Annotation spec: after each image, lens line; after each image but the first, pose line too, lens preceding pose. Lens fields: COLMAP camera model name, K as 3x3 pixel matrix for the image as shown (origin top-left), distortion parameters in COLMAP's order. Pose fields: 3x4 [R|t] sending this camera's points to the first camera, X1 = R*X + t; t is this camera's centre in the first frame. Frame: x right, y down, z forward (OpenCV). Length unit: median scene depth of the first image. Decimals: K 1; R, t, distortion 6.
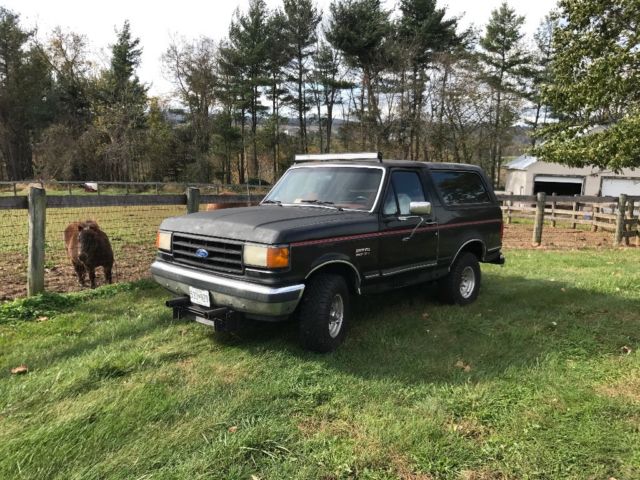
lens RADIAL K [[550.0, 0, 320.0], [0, 550.0, 240.0], [0, 0, 1]] dist [0.001346, 0.078349]
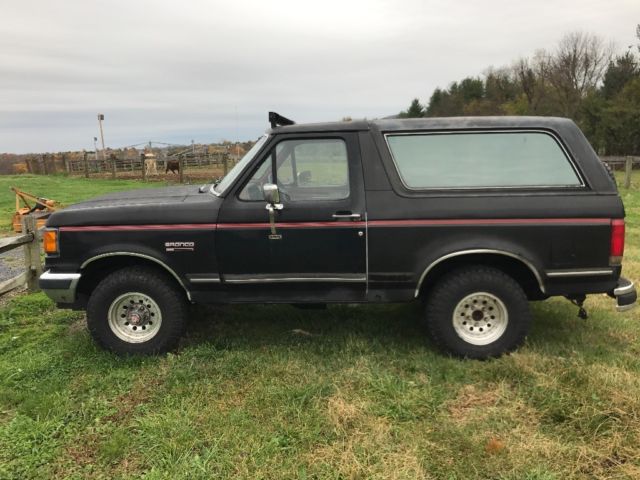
lens RADIAL K [[521.5, 0, 320.0], [0, 521.5, 255.6], [0, 0, 1]] dist [0.022561, -0.011320]
pose [[0.643461, 0.131619, -0.754079, 0.681002], [-0.061730, 0.990821, 0.120266, -0.060123], [0.762986, -0.030837, 0.645679, 0.596944]]
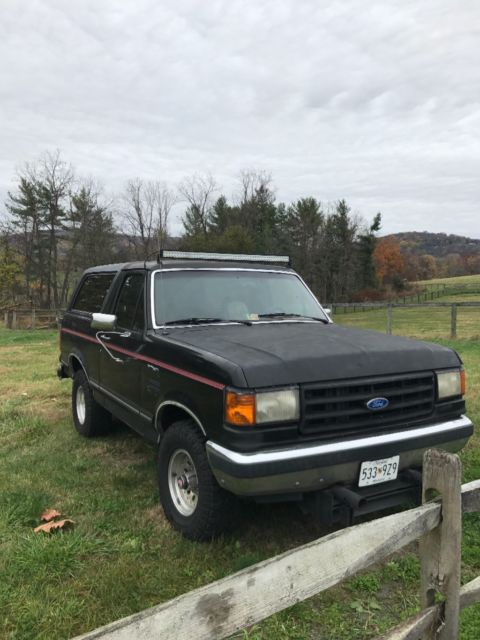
lens RADIAL K [[532.7, 0, 241.1], [0, 532.7, 310.6], [0, 0, 1]] dist [0.009799, 0.006592]
pose [[0.293556, -0.051292, 0.954565, -0.735746], [0.101062, 0.994629, 0.022365, -0.098929], [-0.950585, 0.089905, 0.297163, 0.818241]]
